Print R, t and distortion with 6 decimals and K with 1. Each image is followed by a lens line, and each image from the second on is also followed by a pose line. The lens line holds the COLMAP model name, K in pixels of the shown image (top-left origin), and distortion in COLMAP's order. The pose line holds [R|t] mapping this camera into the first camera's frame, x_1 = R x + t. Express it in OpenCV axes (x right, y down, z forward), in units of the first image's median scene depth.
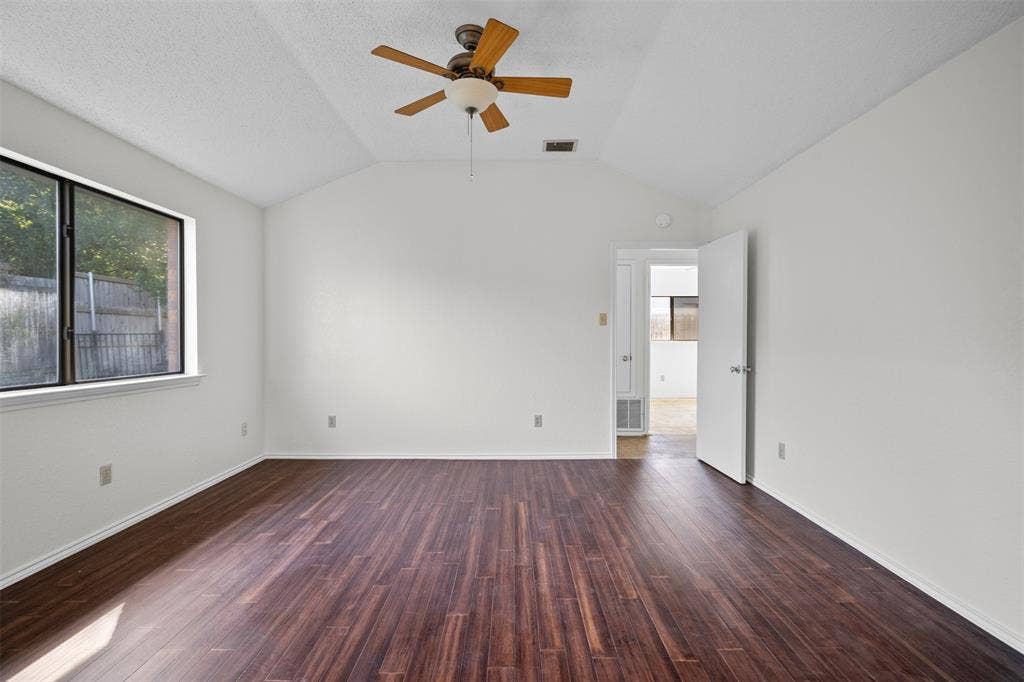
lens RADIAL K [[480.3, 0, 518.1], [0, 480.3, 339.5], [0, 0, 1]] dist [-0.005512, 0.000881]
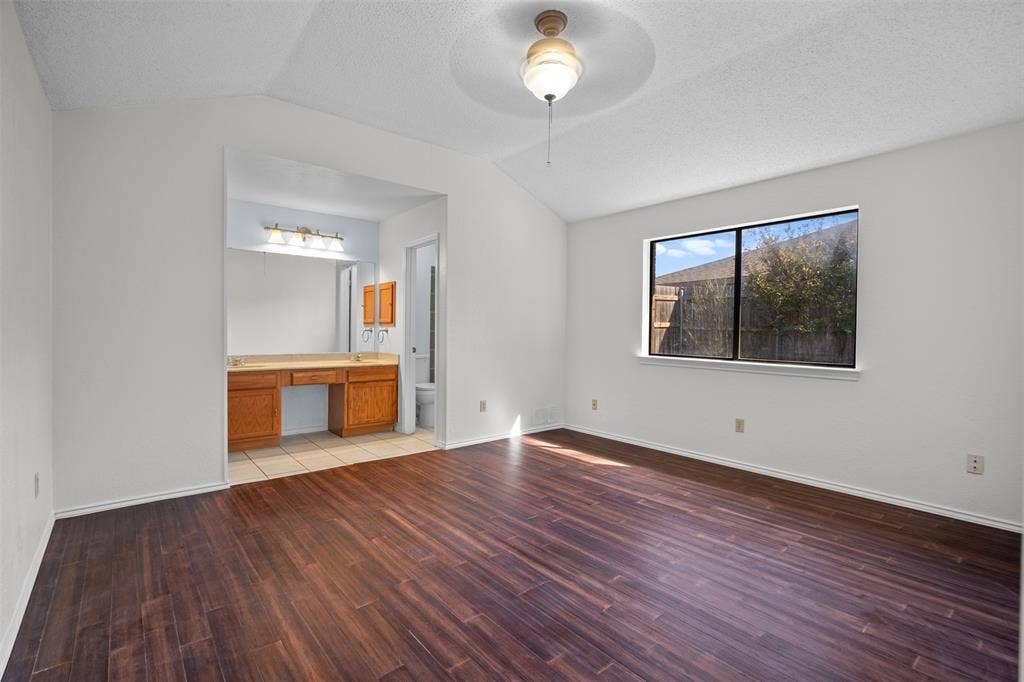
lens RADIAL K [[480.3, 0, 514.4], [0, 480.3, 337.3], [0, 0, 1]] dist [-0.005512, 0.000881]
pose [[-0.780193, -0.001421, -0.625538, 0.582947], [-0.014893, 0.999756, 0.016304, 0.004573], [0.625362, 0.022036, -0.780024, 1.736929]]
